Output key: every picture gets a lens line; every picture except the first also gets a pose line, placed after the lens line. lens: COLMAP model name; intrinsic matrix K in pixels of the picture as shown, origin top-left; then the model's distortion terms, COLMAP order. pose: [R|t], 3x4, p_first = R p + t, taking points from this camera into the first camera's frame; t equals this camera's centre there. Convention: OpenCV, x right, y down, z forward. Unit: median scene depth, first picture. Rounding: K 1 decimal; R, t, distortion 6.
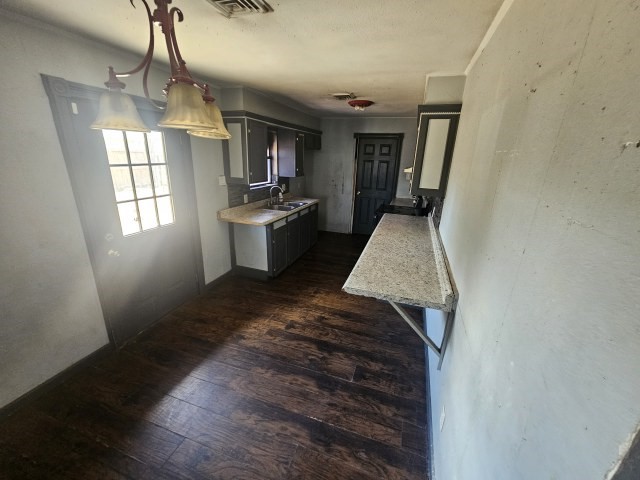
lens RADIAL K [[262.5, 0, 321.5], [0, 262.5, 241.0], [0, 0, 1]] dist [-0.000195, 0.000205]
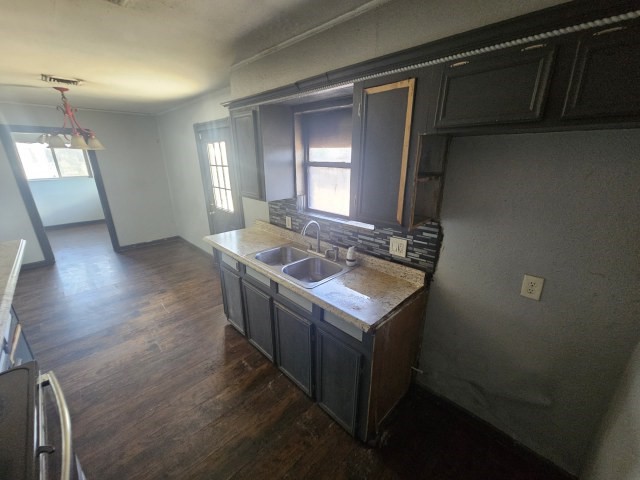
lens RADIAL K [[262.5, 0, 321.5], [0, 262.5, 241.0], [0, 0, 1]] dist [-0.000195, 0.000205]
pose [[-0.439548, 0.249202, -0.862958, 0.154004], [-0.293062, 0.868380, 0.400039, -0.227884], [0.849065, 0.428737, -0.308663, 0.710344]]
